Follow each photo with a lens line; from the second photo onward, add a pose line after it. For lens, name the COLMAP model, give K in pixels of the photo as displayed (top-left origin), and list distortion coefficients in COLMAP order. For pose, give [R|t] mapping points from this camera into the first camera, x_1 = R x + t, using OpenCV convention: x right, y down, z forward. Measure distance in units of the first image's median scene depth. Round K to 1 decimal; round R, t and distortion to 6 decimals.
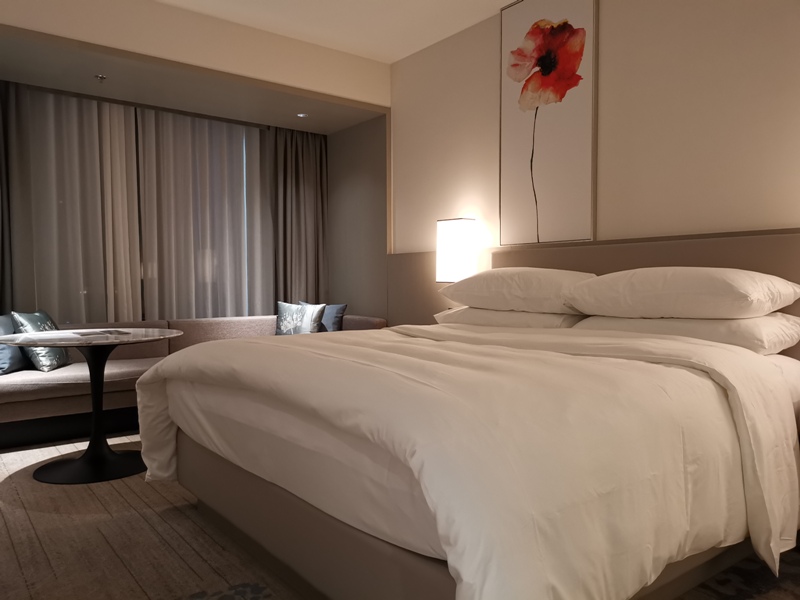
lens RADIAL K [[612.9, 0, 400.0], [0, 612.9, 300.0], [0, 0, 1]] dist [0.062759, -0.063883]
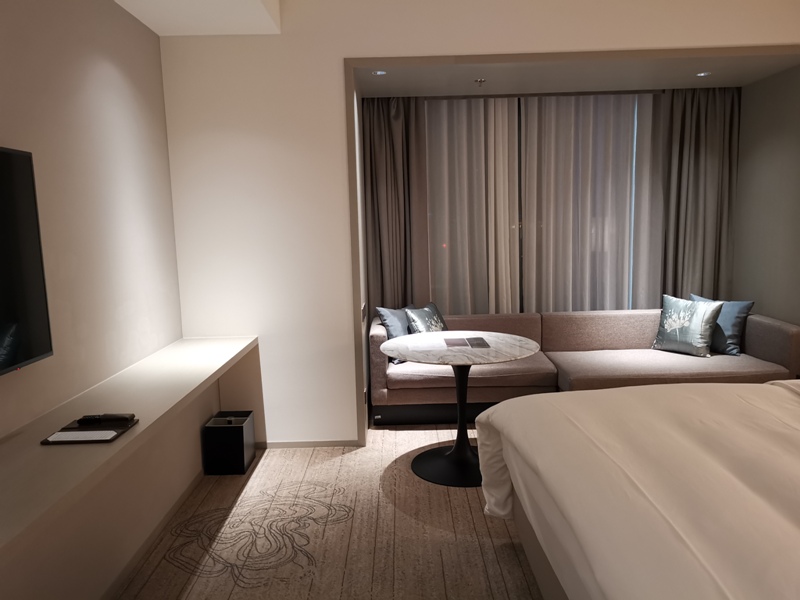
lens RADIAL K [[612.9, 0, 400.0], [0, 612.9, 300.0], [0, 0, 1]] dist [0.062759, -0.063883]
pose [[0.795256, 0.060099, -0.603287, 0.049859], [0.002498, 0.994741, 0.102389, -0.111246], [0.606268, -0.082932, 0.790924, 0.092291]]
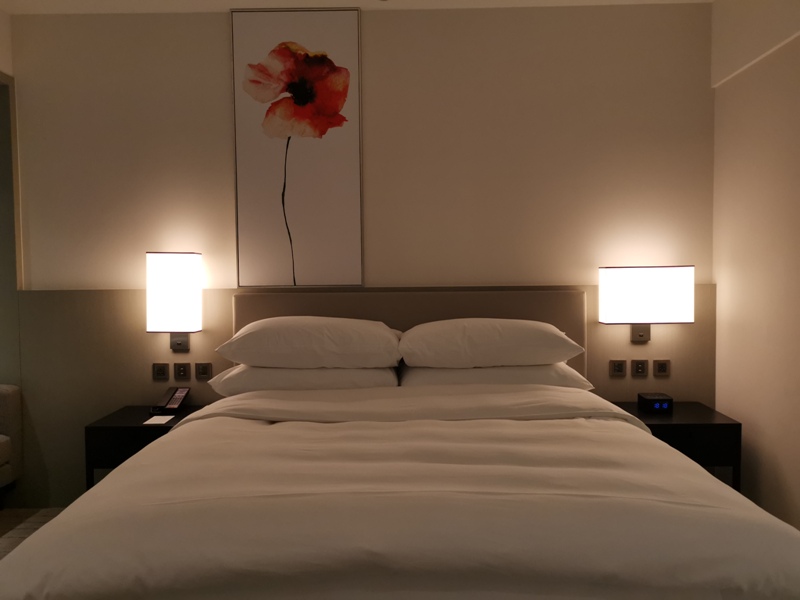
lens RADIAL K [[608.8, 0, 400.0], [0, 608.8, 300.0], [0, 0, 1]] dist [0.070791, -0.065296]
pose [[0.628362, -0.026844, 0.777458, -0.370118], [0.031446, 0.999464, 0.009094, -0.073633], [-0.777285, 0.018733, 0.628870, 0.302495]]
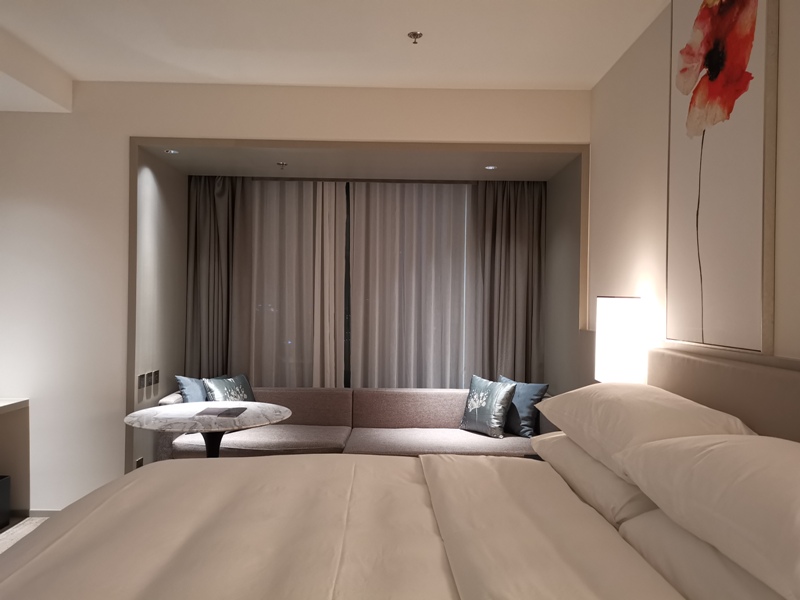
lens RADIAL K [[608.8, 0, 400.0], [0, 608.8, 300.0], [0, 0, 1]] dist [0.070791, -0.065296]
pose [[0.791796, 0.012403, -0.610660, 0.353978], [-0.036678, 0.998955, -0.027269, -0.106292], [0.609683, 0.043989, 0.791423, 0.304945]]
